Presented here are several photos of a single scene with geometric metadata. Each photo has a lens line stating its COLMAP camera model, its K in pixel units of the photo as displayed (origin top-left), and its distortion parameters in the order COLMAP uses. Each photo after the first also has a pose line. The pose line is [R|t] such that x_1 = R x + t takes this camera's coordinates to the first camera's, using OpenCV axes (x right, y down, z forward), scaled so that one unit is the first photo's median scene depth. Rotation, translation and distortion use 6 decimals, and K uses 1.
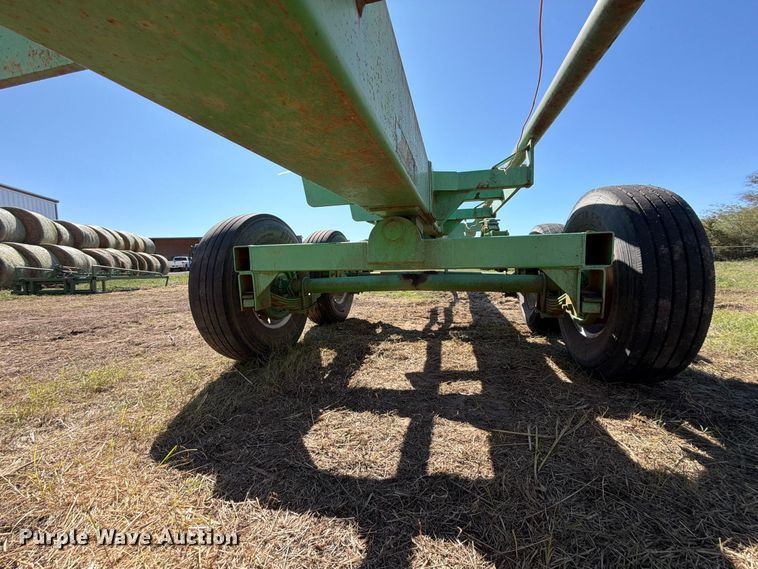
lens RADIAL K [[303.1, 0, 381.1], [0, 303.1, 285.2], [0, 0, 1]] dist [0.000146, -0.000135]
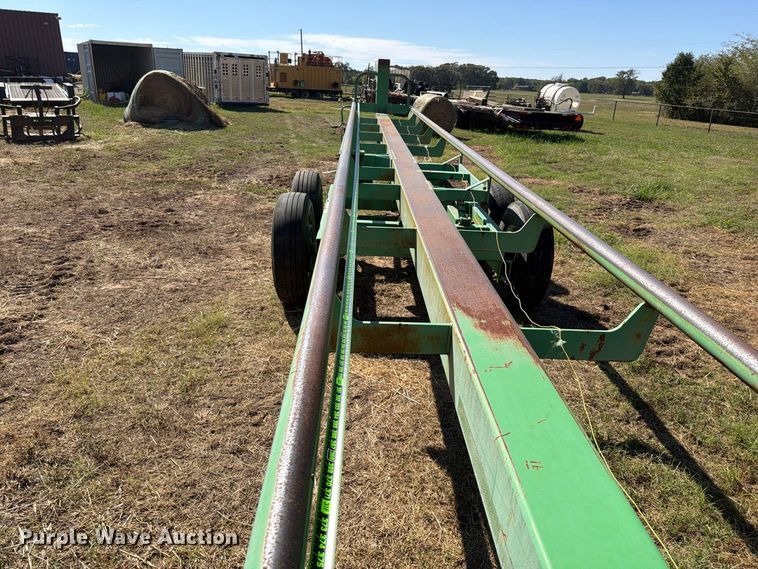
lens RADIAL K [[534.1, 0, 388.0], [0, 534.1, 285.5], [0, 0, 1]] dist [0.003190, -0.010582]
pose [[0.956901, -0.028845, 0.288977, -0.652073], [-0.053365, 0.960646, 0.272601, -0.465953], [-0.285468, -0.276273, 0.917704, -1.224356]]
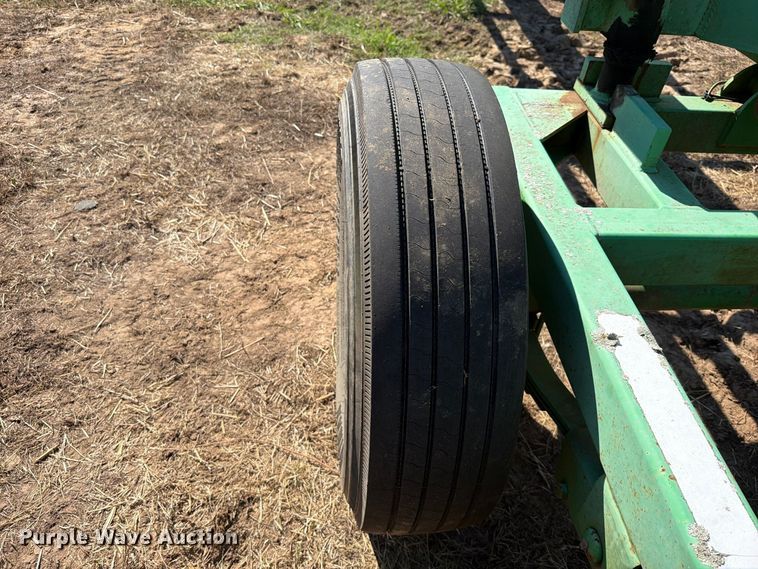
lens RADIAL K [[540.7, 0, 366.9], [0, 540.7, 285.1], [0, 0, 1]] dist [-0.007434, -0.001055]
pose [[0.955732, -0.137983, 0.259880, -0.429233], [-0.049855, 0.794517, 0.605192, -0.394232], [-0.289985, -0.591358, 0.752466, 1.073472]]
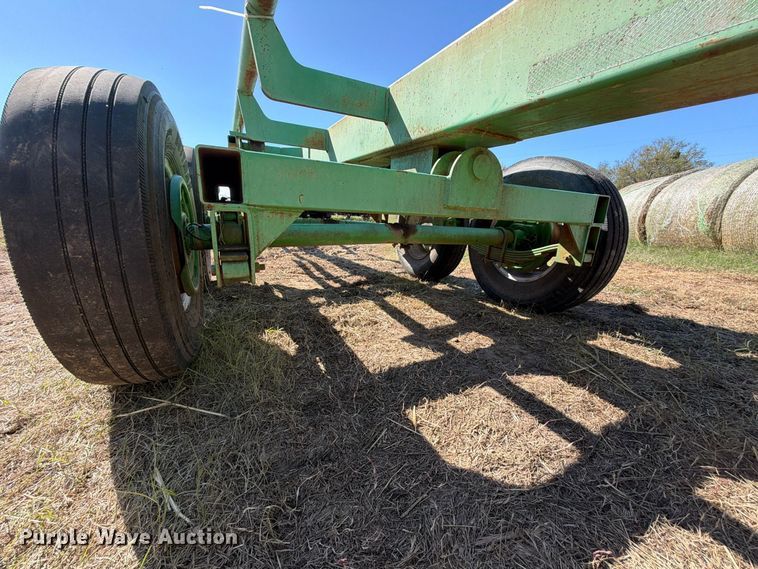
lens RADIAL K [[303.1, 0, 381.1], [0, 303.1, 285.2], [0, 0, 1]] dist [0.000146, -0.000135]
pose [[0.760361, -0.090715, 0.643135, -0.402439], [-0.014440, 0.987593, 0.156372, 0.001332], [-0.649340, -0.128186, 0.749617, 0.322764]]
